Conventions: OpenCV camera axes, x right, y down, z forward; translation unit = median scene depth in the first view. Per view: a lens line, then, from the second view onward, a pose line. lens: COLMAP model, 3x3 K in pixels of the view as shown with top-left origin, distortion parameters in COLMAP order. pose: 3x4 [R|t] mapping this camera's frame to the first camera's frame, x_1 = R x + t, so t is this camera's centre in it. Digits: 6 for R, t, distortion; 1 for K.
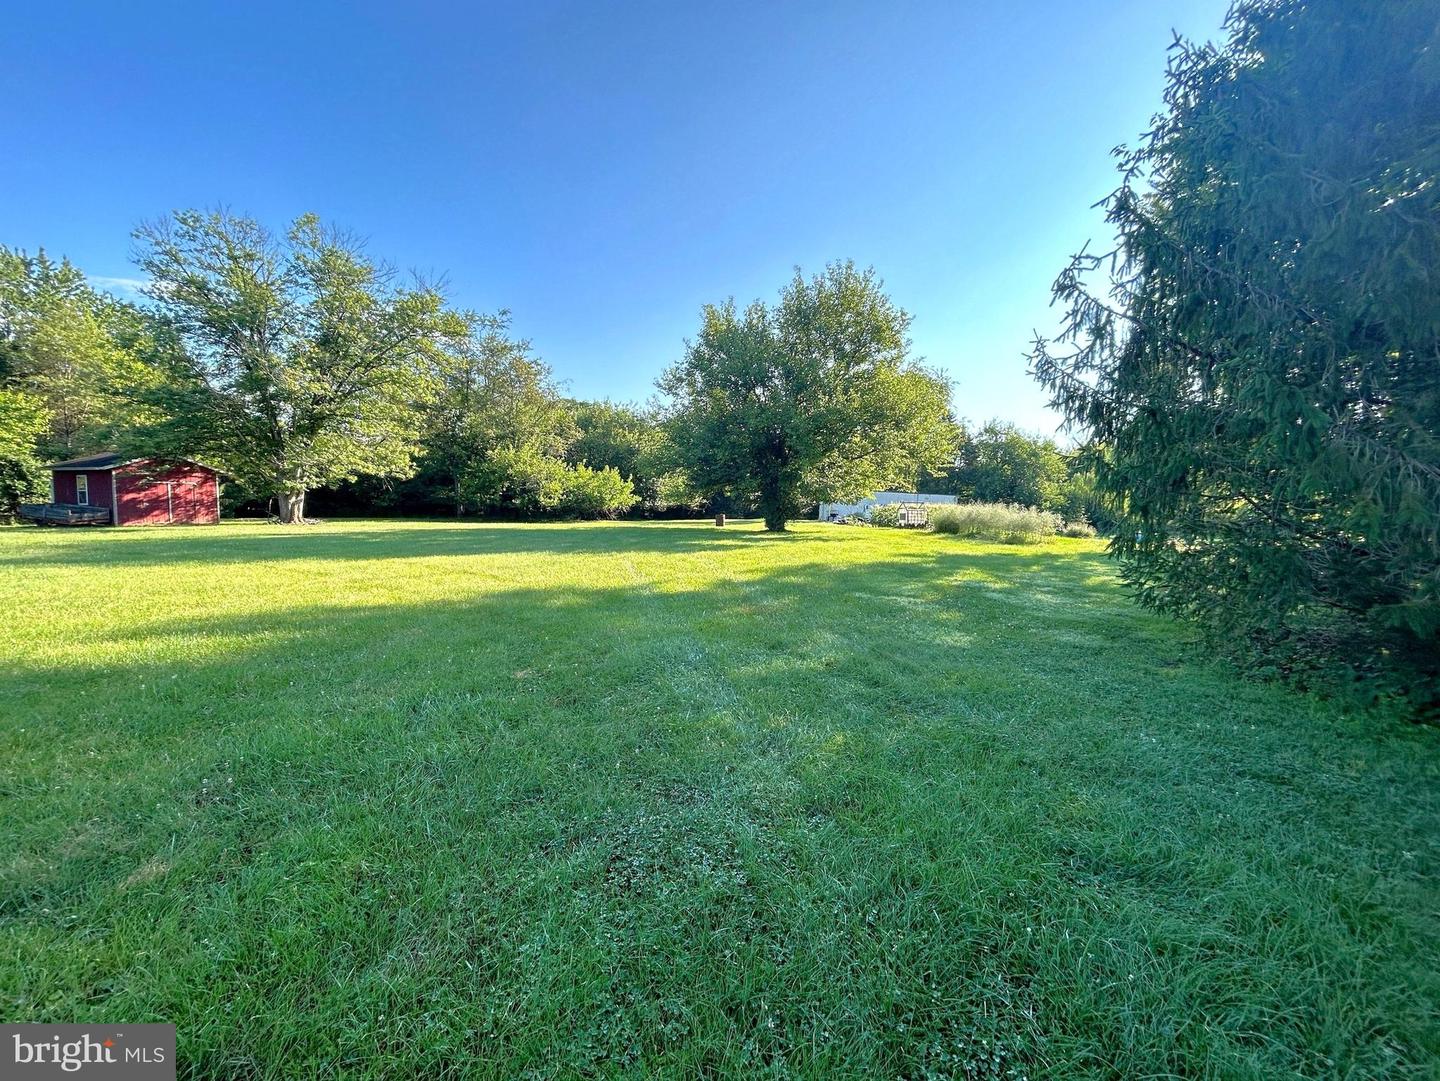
lens RADIAL K [[585.6, 0, 716.0], [0, 585.6, 540.4], [0, 0, 1]] dist [-0.001011, -0.000274]
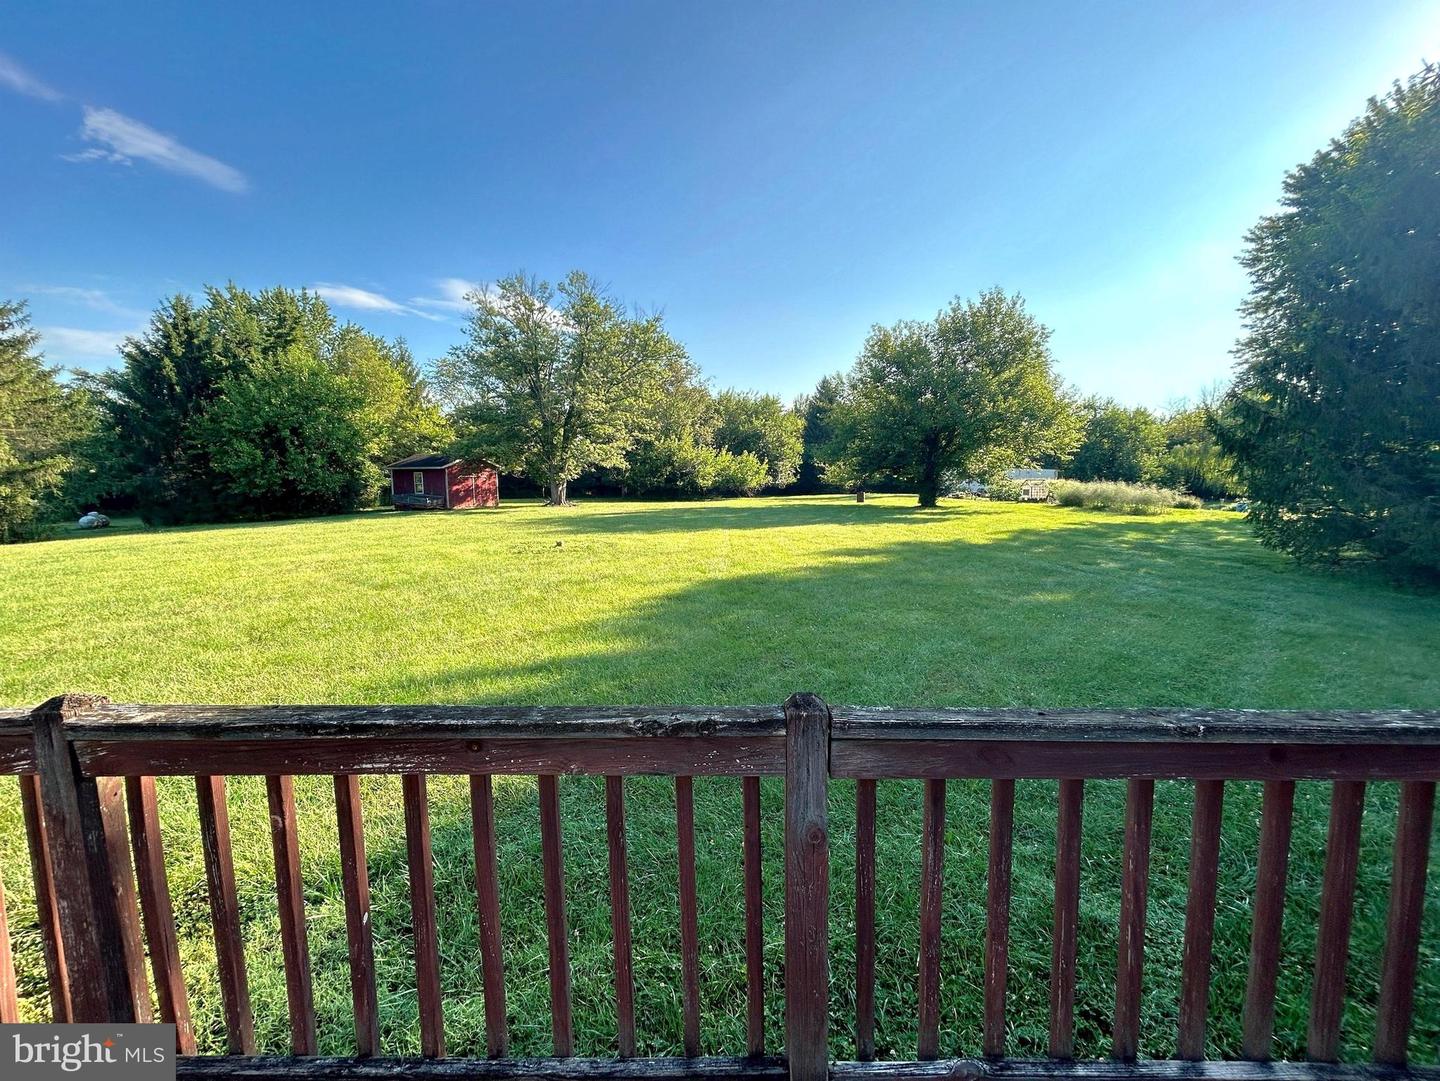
lens RADIAL K [[585.6, 0, 716.0], [0, 585.6, 540.4], [0, 0, 1]] dist [-0.001011, -0.000274]
pose [[0.994959, -0.005726, -0.100116, -0.173795], [0.010268, 0.998938, 0.044909, -0.003214], [0.099753, -0.045710, 0.993962, -0.222427]]
